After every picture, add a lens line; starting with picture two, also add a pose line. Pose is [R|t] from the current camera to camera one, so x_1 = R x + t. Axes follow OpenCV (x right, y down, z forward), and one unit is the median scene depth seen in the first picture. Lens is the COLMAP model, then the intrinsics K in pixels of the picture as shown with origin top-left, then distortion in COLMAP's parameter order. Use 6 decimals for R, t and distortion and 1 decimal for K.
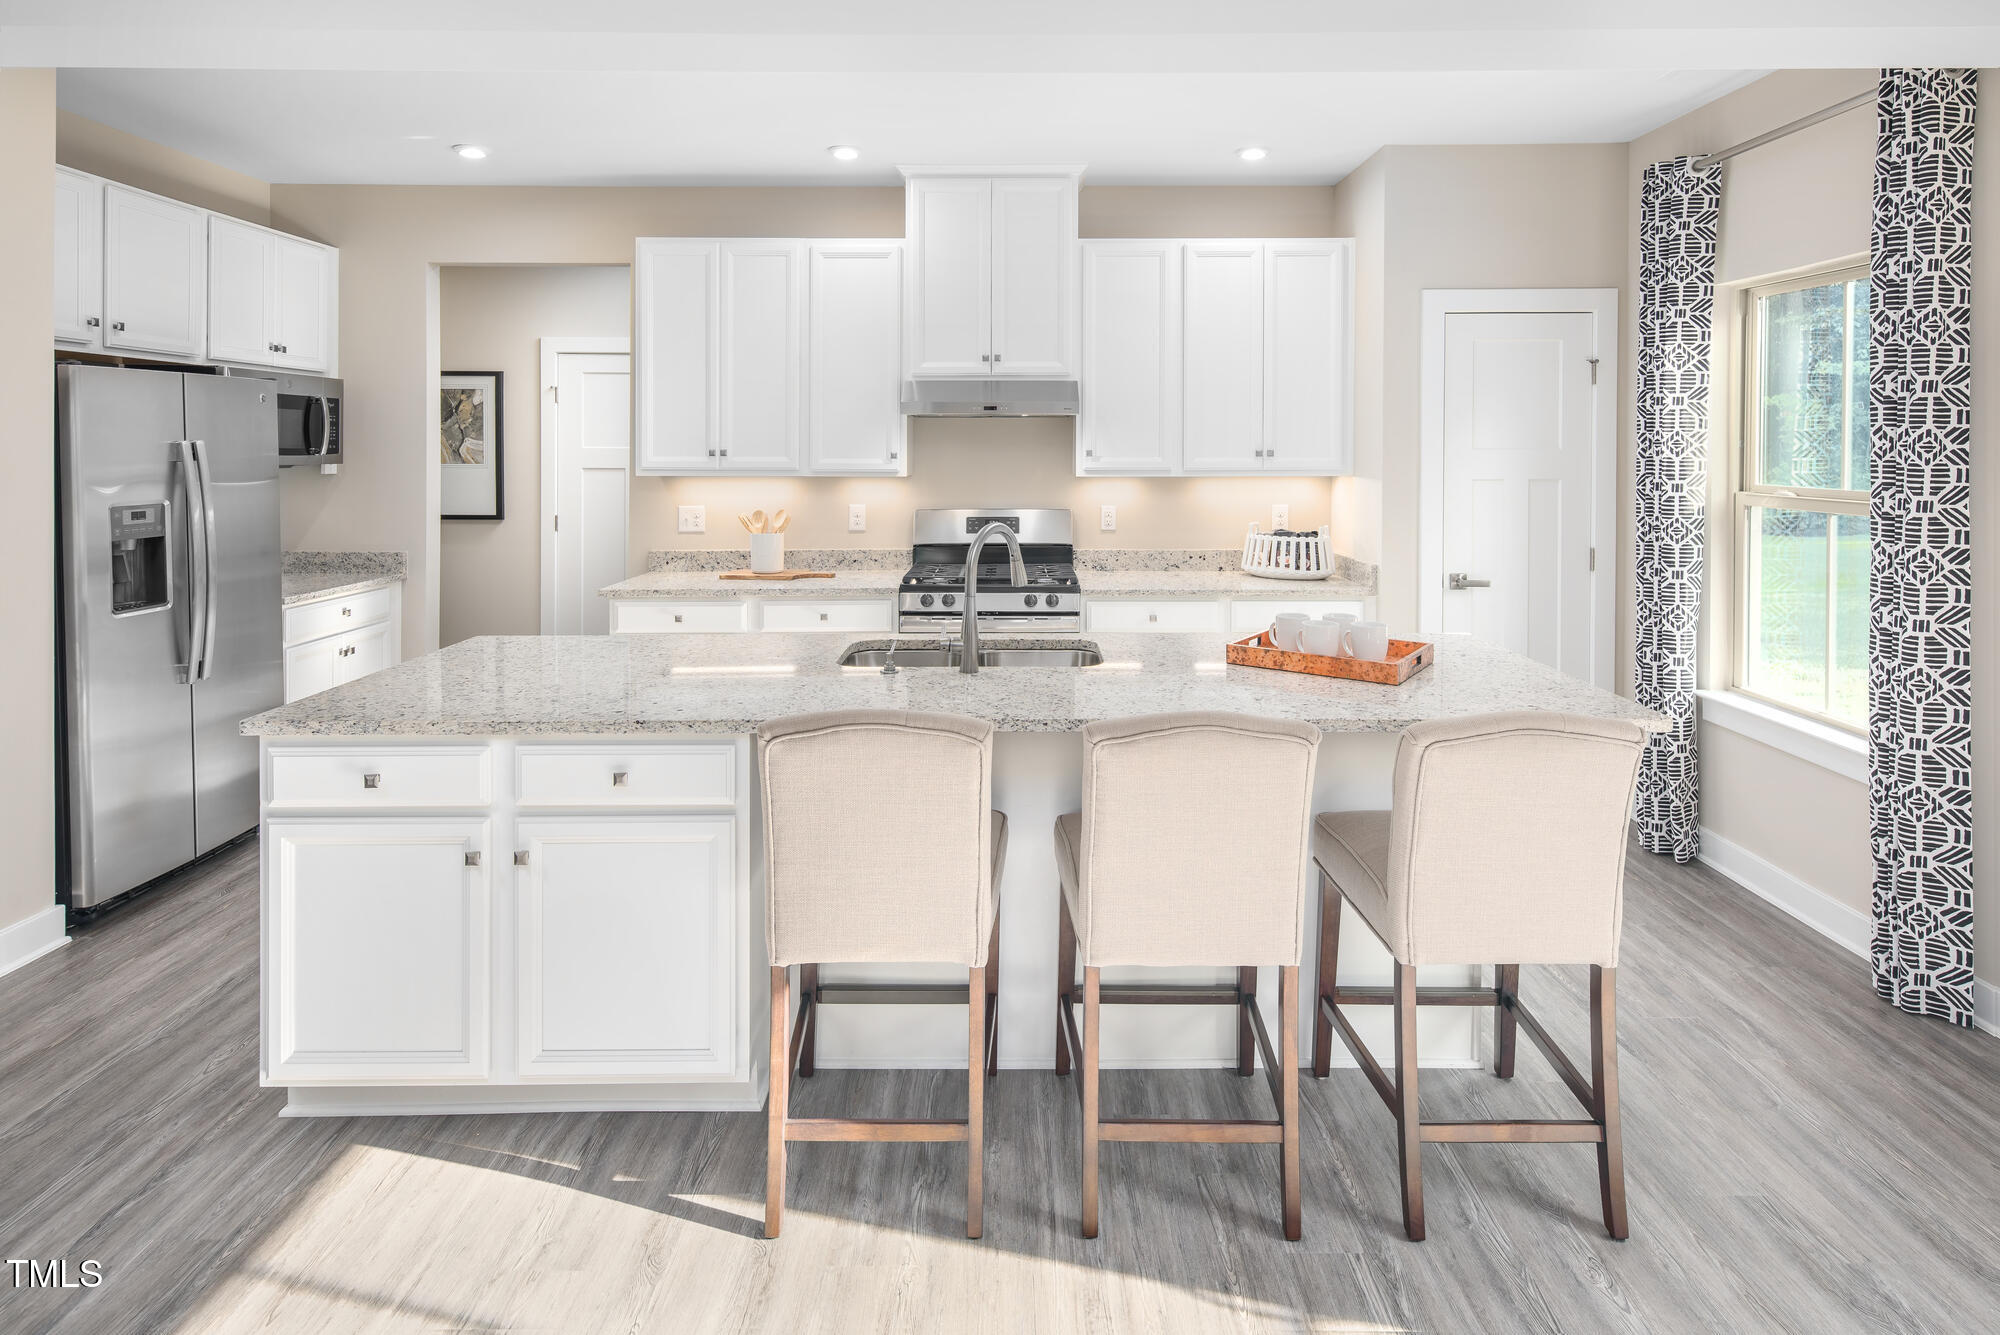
lens RADIAL K [[1071.2, 0, 1002.3], [0, 1071.2, 640.7], [0, 0, 1]] dist [0.012060, 0.001654]
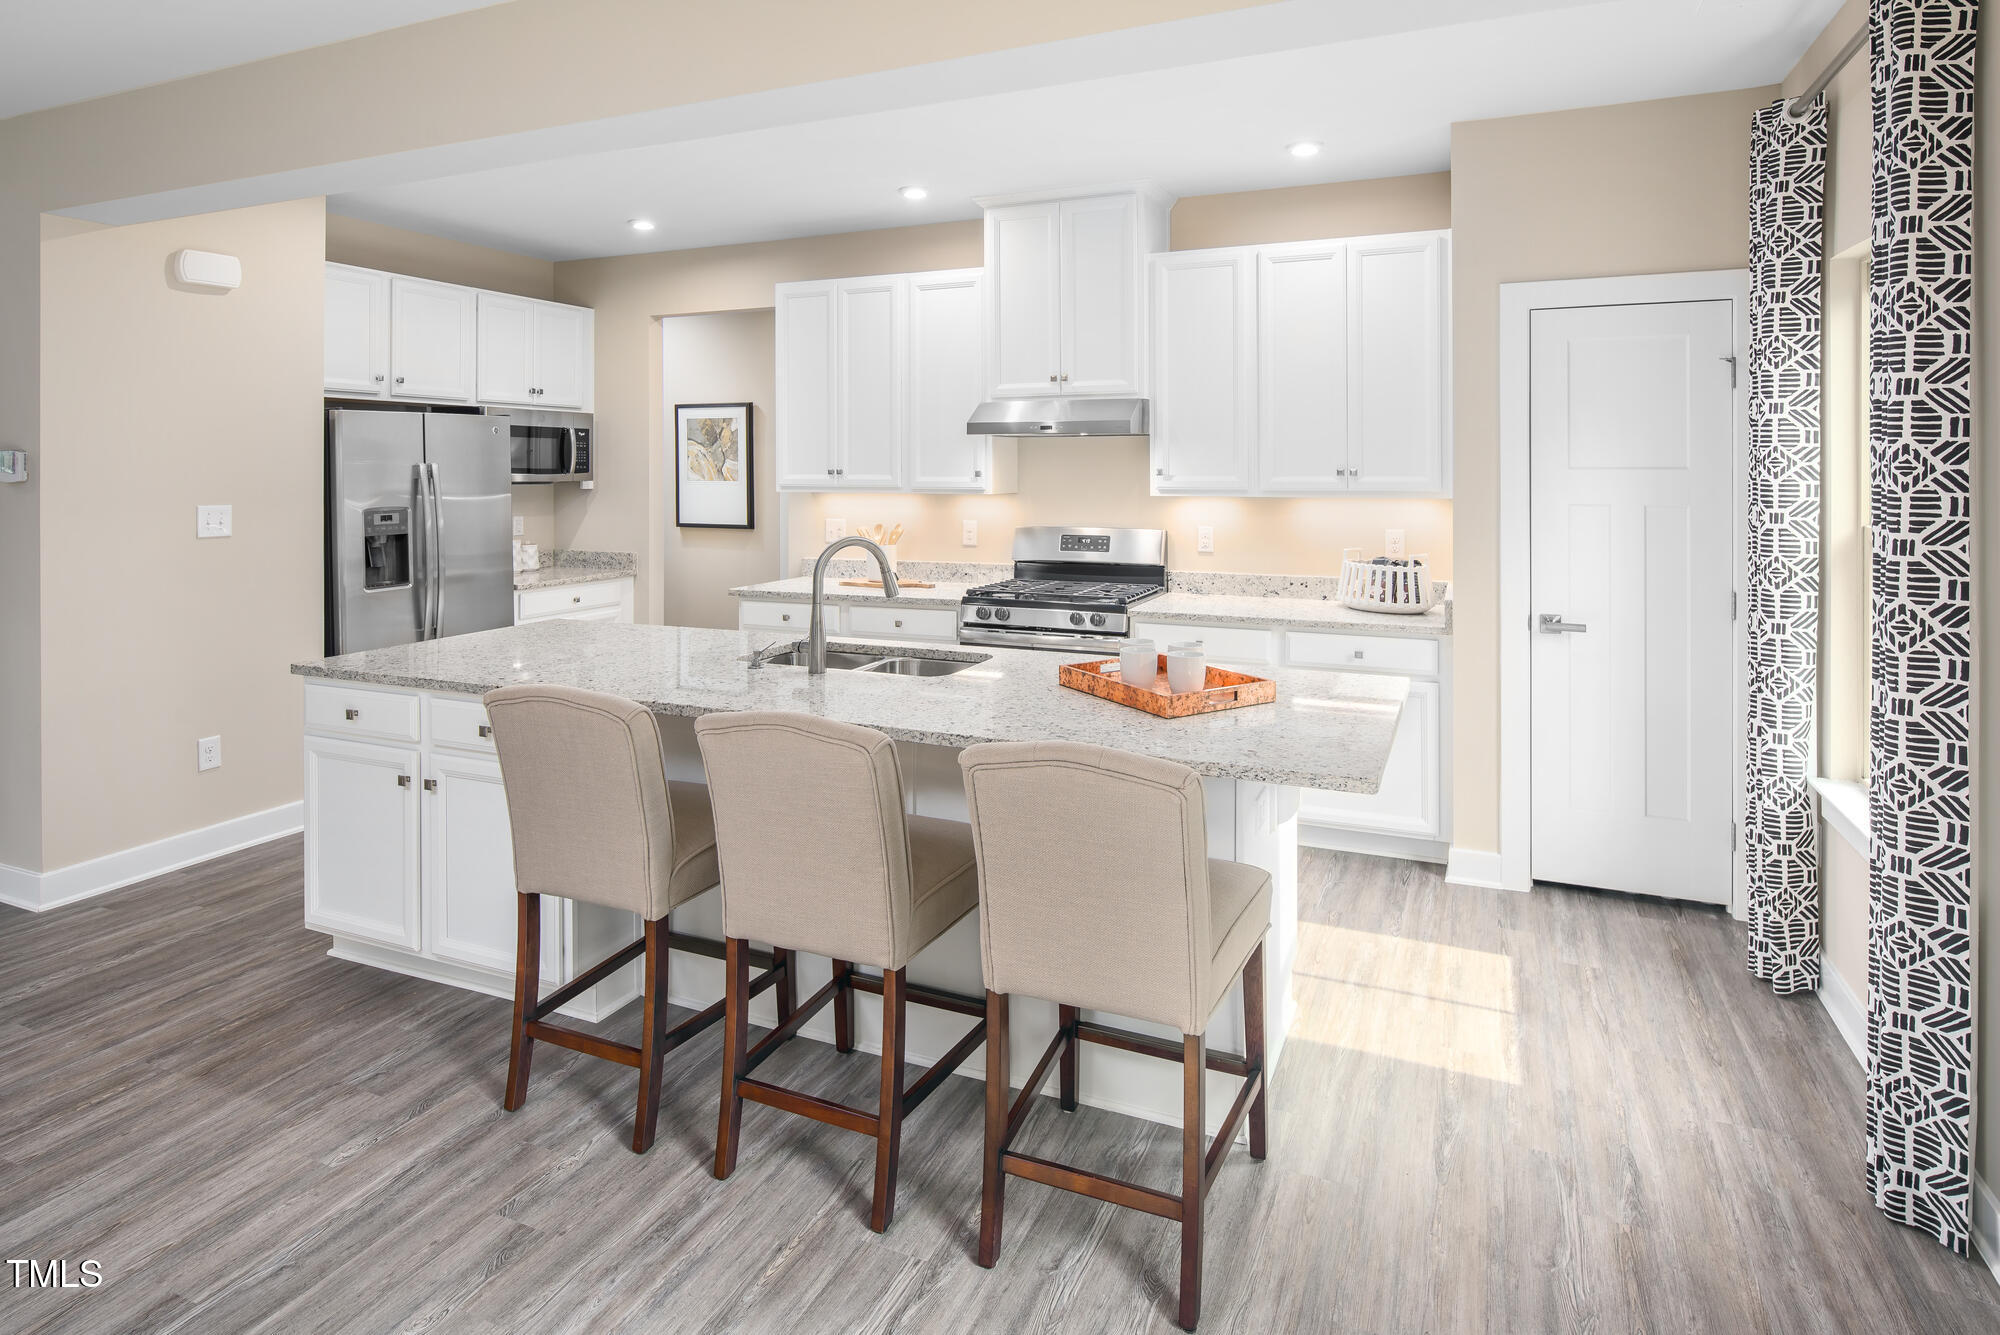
lens RADIAL K [[1076.7, 0, 1000.0], [0, 1076.7, 667.5], [0, 0, 1]] dist [-0.002158, -0.003175]
pose [[0.915401, 0.072714, -0.395921, 0.419671], [-0.070190, 0.997315, 0.020880, -0.009149], [0.396376, 0.008677, 0.918047, 0.051530]]
